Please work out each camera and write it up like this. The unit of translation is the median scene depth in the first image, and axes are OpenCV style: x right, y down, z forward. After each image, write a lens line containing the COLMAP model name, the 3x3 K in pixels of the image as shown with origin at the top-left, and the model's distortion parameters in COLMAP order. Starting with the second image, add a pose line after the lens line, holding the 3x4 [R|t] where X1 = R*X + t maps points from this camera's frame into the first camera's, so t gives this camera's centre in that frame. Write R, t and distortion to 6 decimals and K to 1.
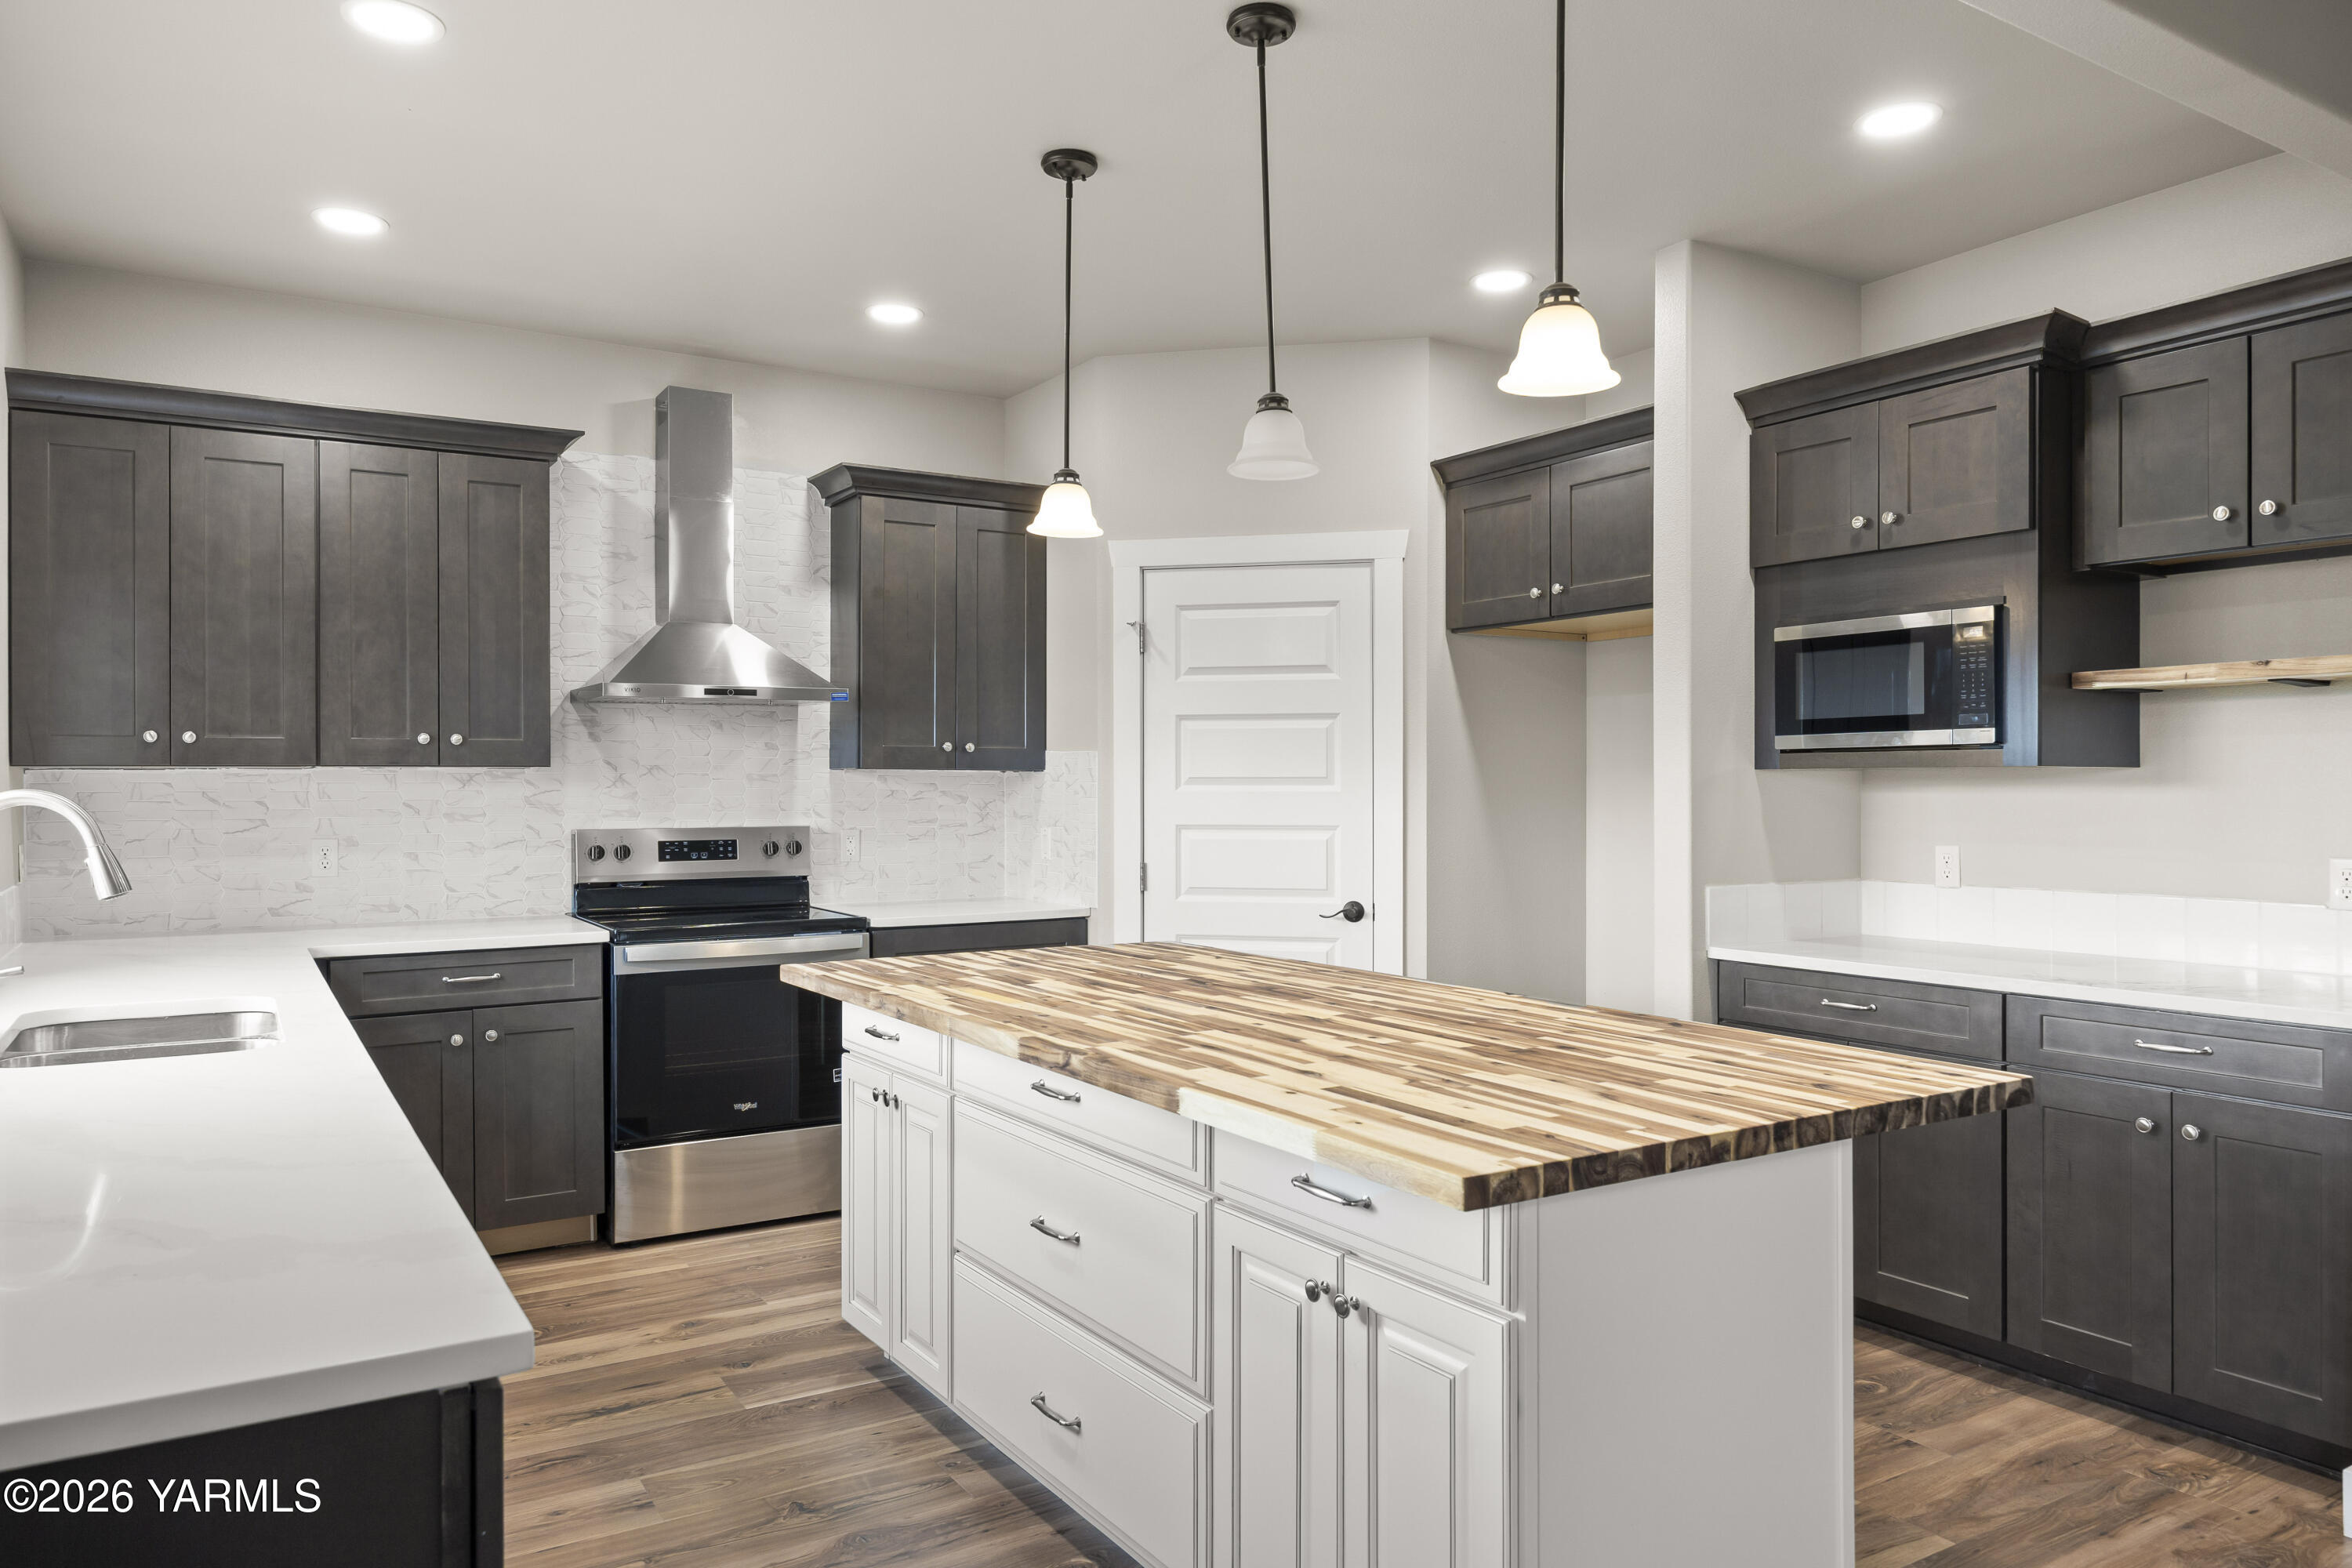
lens RADIAL K [[1542.5, 0, 1176.0], [0, 1542.5, 784.0], [0, 0, 1]] dist [-0.001081, 0.001222]
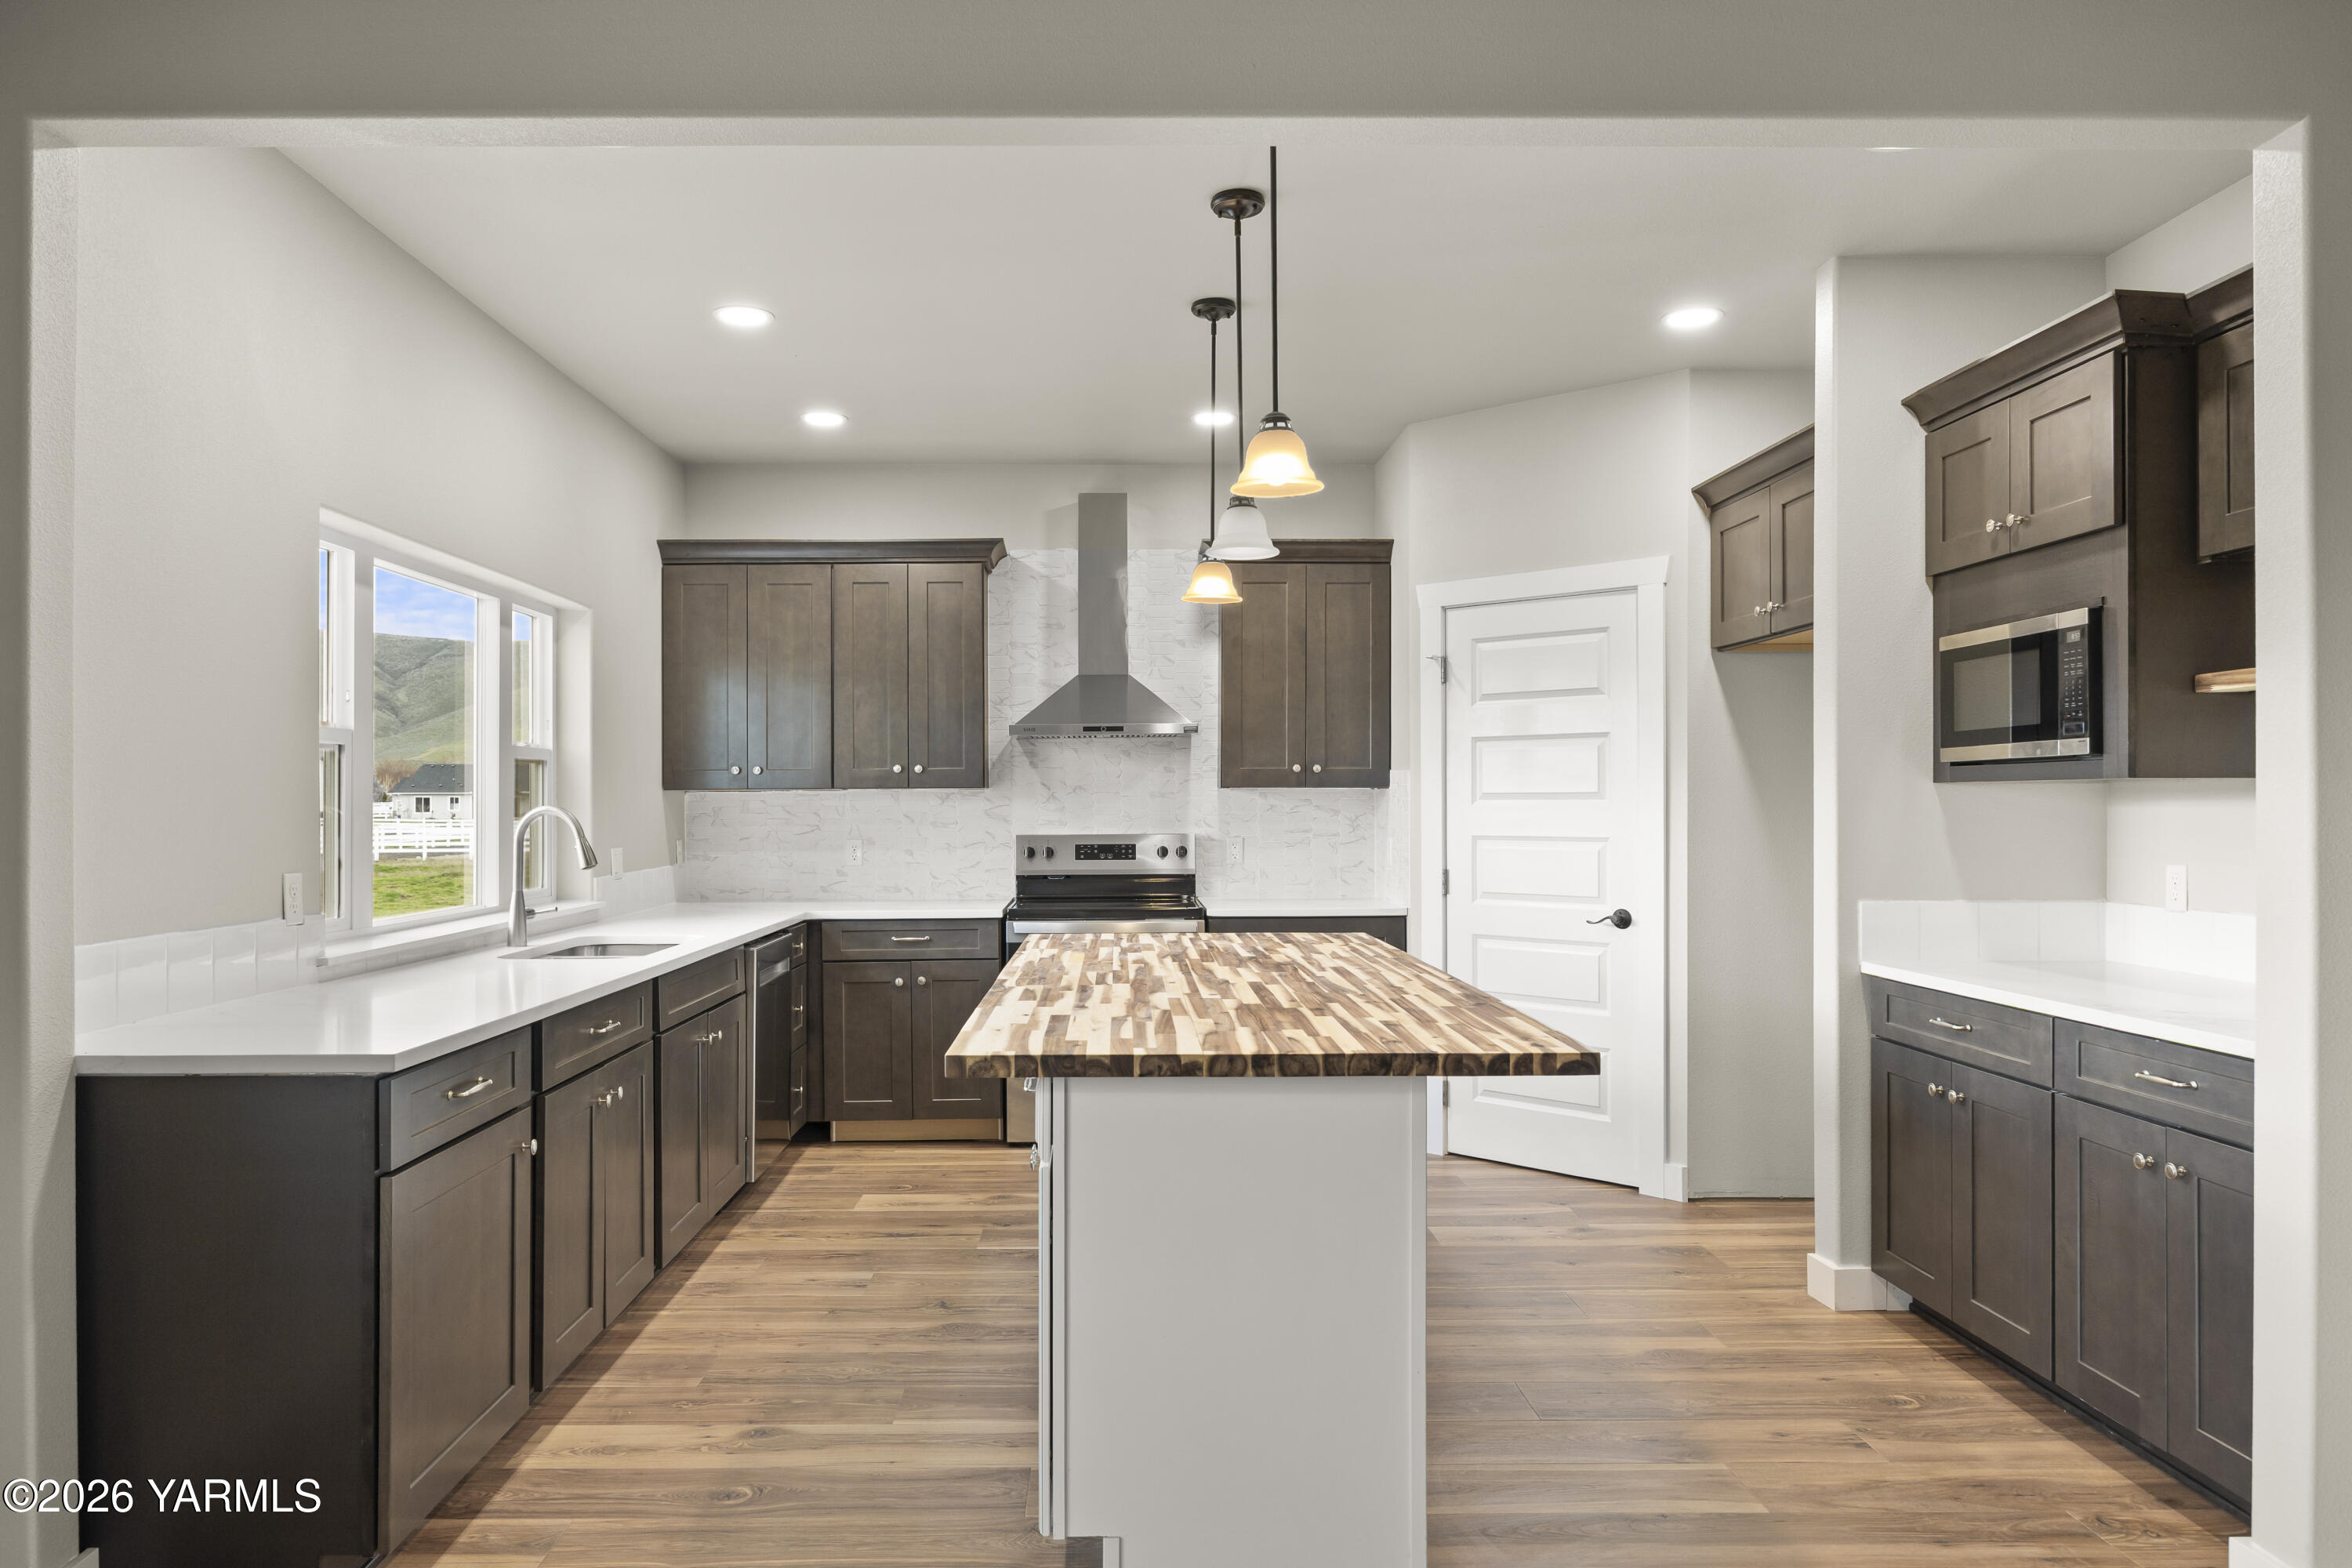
lens RADIAL K [[1511.1, 0, 1125.8], [0, 1511.1, 796.1], [0, 0, 1]] dist [-0.004775, 0.000152]
pose [[0.855199, -0.003875, -0.518285, 0.379786], [0.003116, 0.999992, -0.002336, -0.000452], [0.518290, 0.000383, 0.855205, -0.068707]]
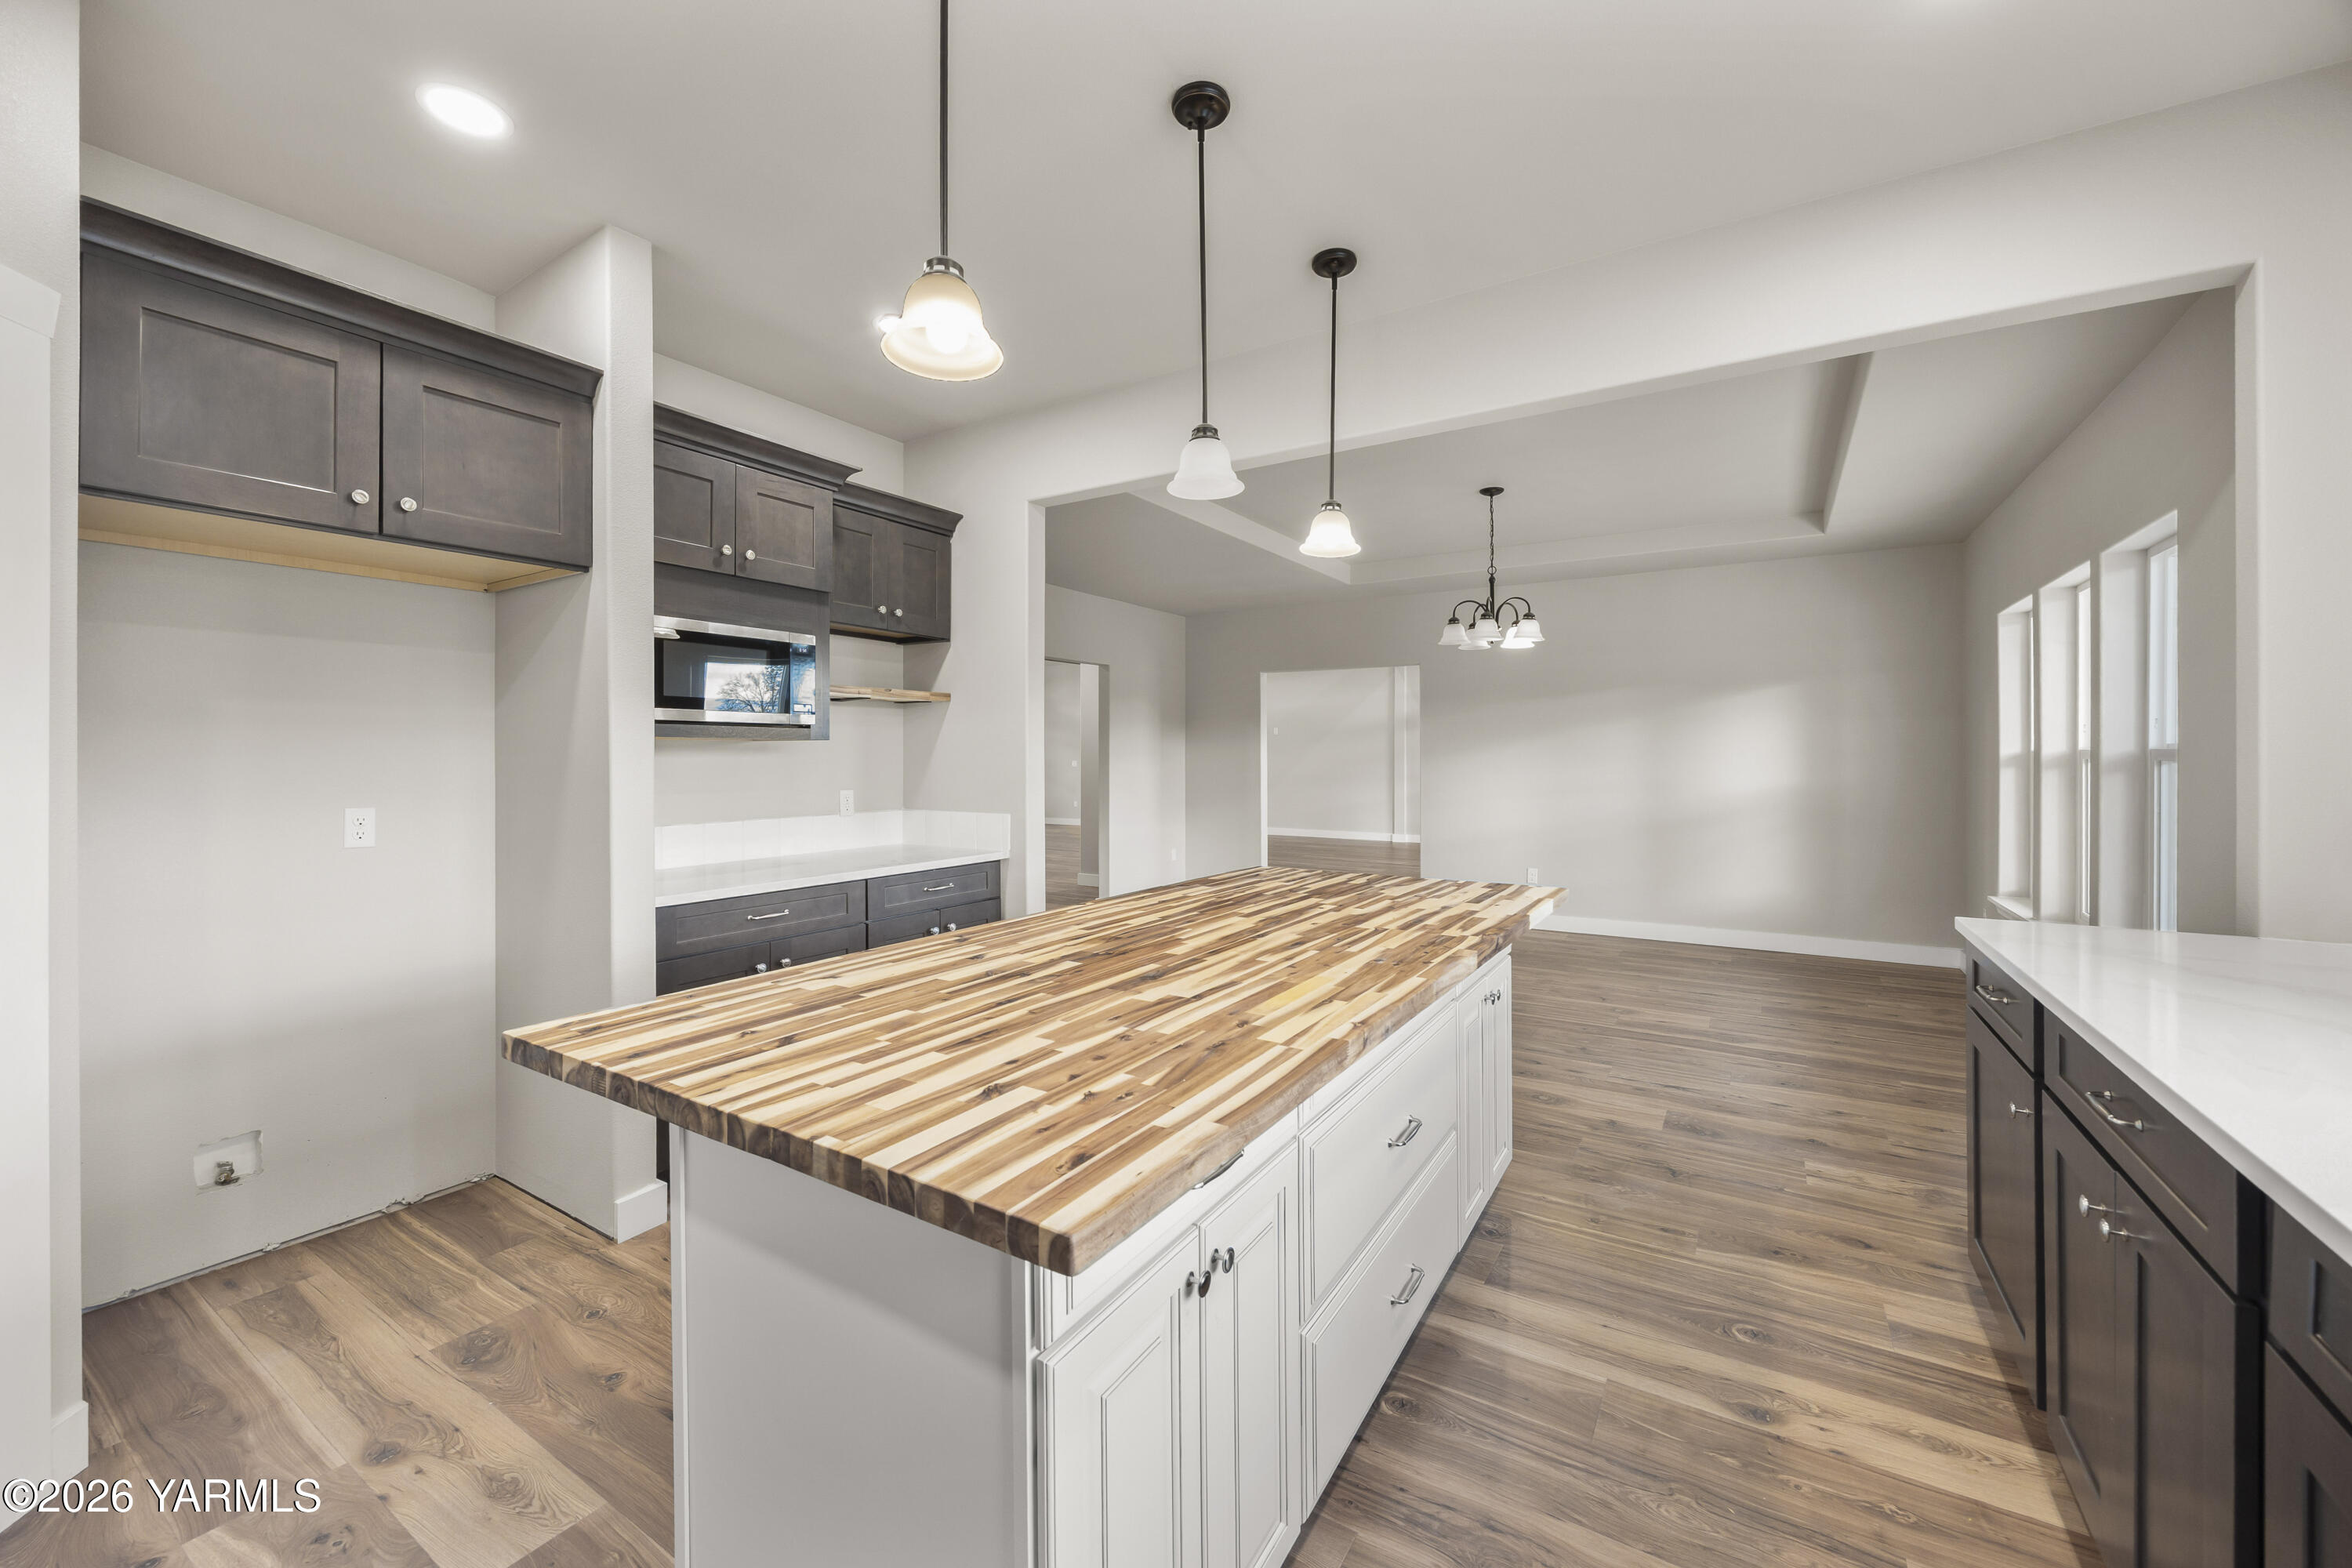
lens RADIAL K [[910.4, 0, 1185.5], [0, 910.4, 778.7], [0, 0, 1]] dist [-0.001251, -0.000267]
pose [[-0.447074, -0.022669, 0.894210, -0.349433], [-0.002126, 0.999703, 0.024280, 0.004038], [-0.894495, 0.008954, -0.446989, 0.821825]]
